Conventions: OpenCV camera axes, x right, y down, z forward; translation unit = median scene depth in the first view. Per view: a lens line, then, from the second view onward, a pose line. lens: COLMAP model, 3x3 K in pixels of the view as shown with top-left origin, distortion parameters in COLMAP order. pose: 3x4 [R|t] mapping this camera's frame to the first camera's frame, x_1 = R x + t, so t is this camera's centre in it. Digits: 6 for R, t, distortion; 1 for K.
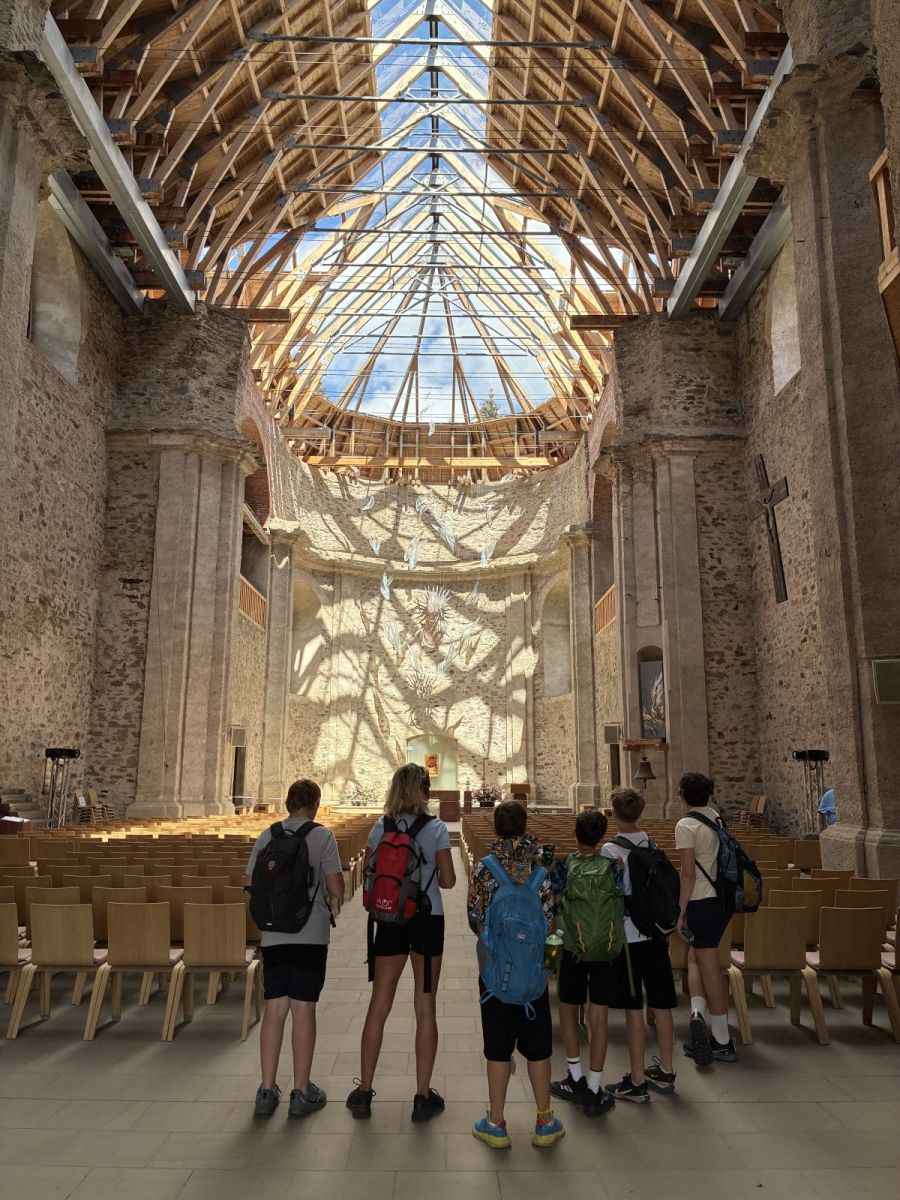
lens RADIAL K [[917.9, 0, 450.9], [0, 917.9, 577.8], [0, 0, 1]] dist [0.022887, -0.017921]
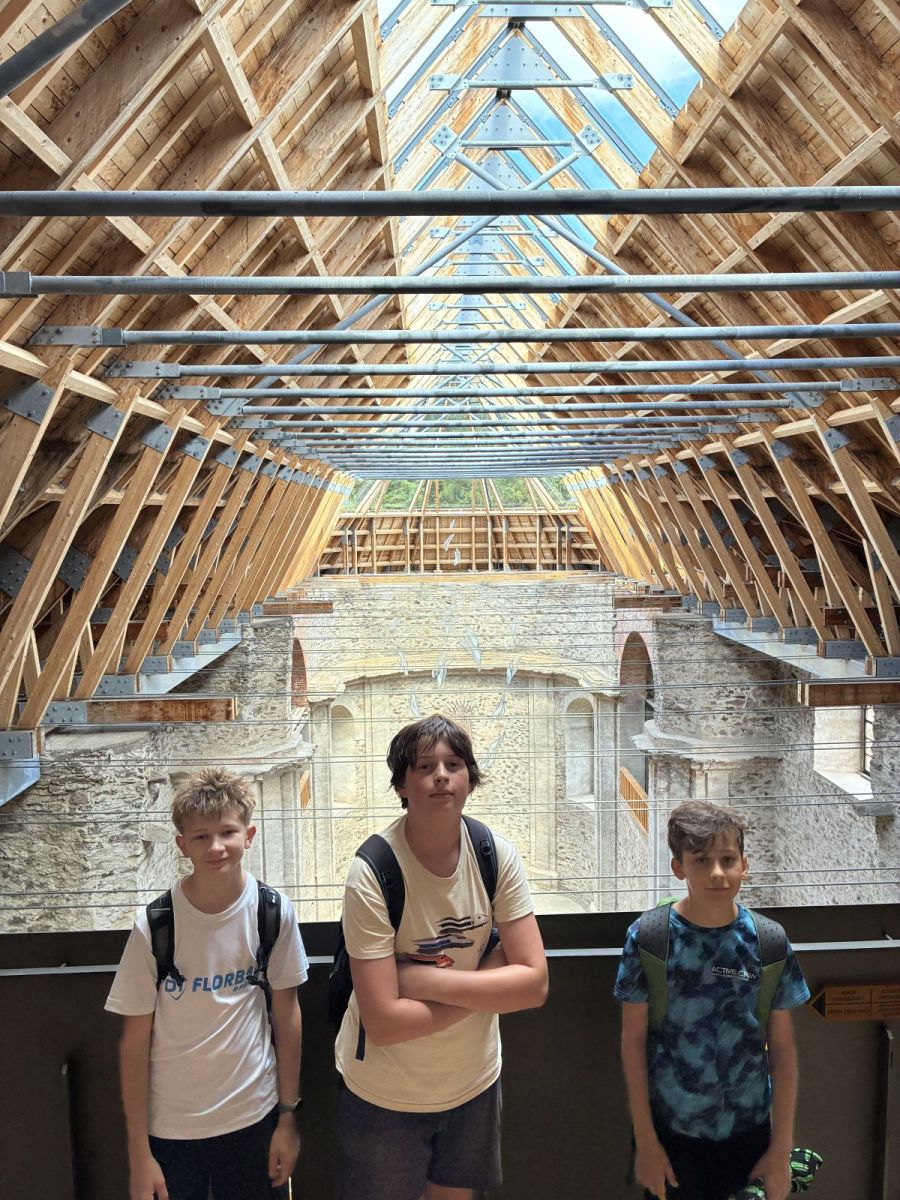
lens RADIAL K [[917.9, 0, 449.8], [0, 917.9, 582.1], [0, 0, 1]] dist [0.022887, -0.017921]
pose [[0.999661, -0.022026, 0.013879, -0.068085], [0.017086, 0.957296, 0.288605, -0.663051], [-0.019643, -0.288270, 0.957348, 0.059400]]
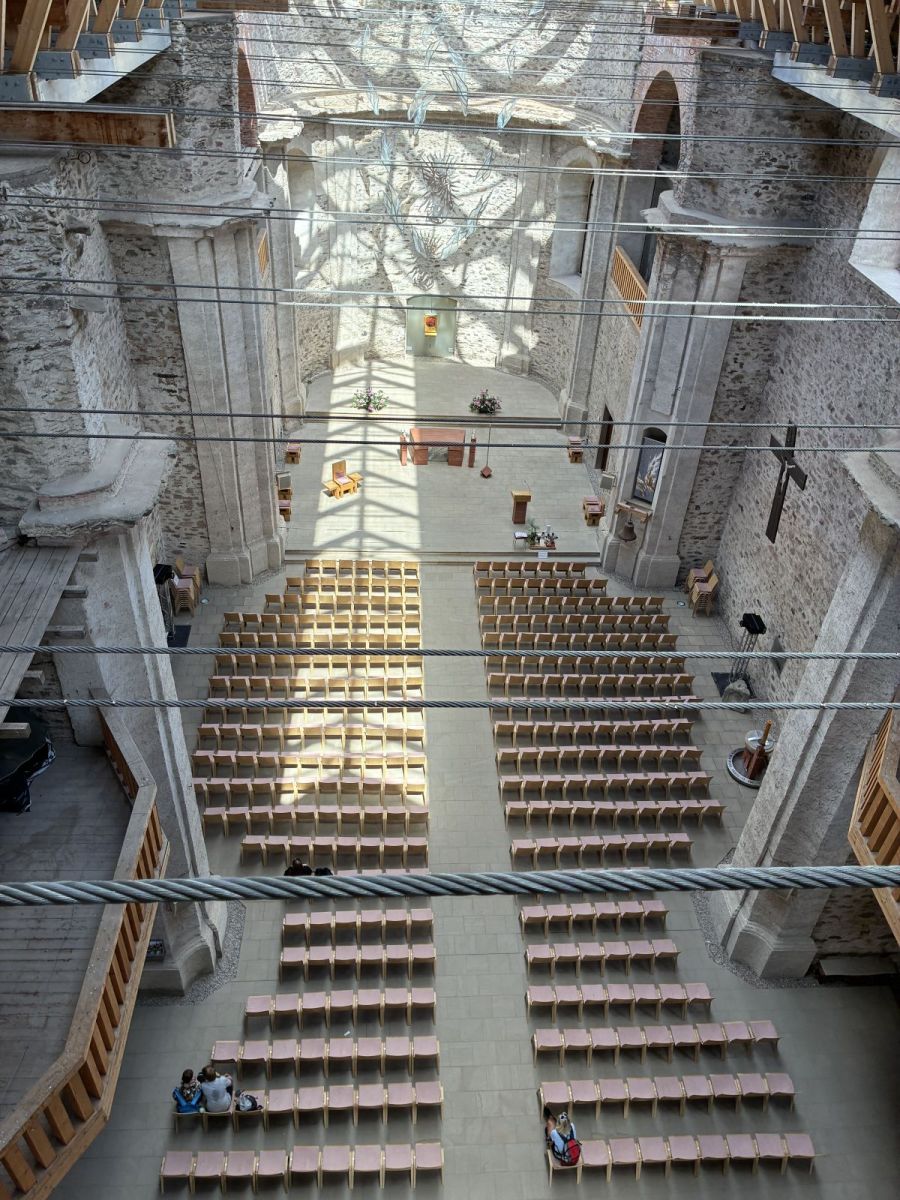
lens RADIAL K [[917.9, 0, 456.6], [0, 917.9, 602.2], [0, 0, 1]] dist [0.022887, -0.017921]
pose [[0.997827, 0.010793, 0.065001, -0.090262], [-0.056693, 0.643362, 0.763460, -0.616915], [-0.033579, -0.765486, 0.642576, 0.146313]]
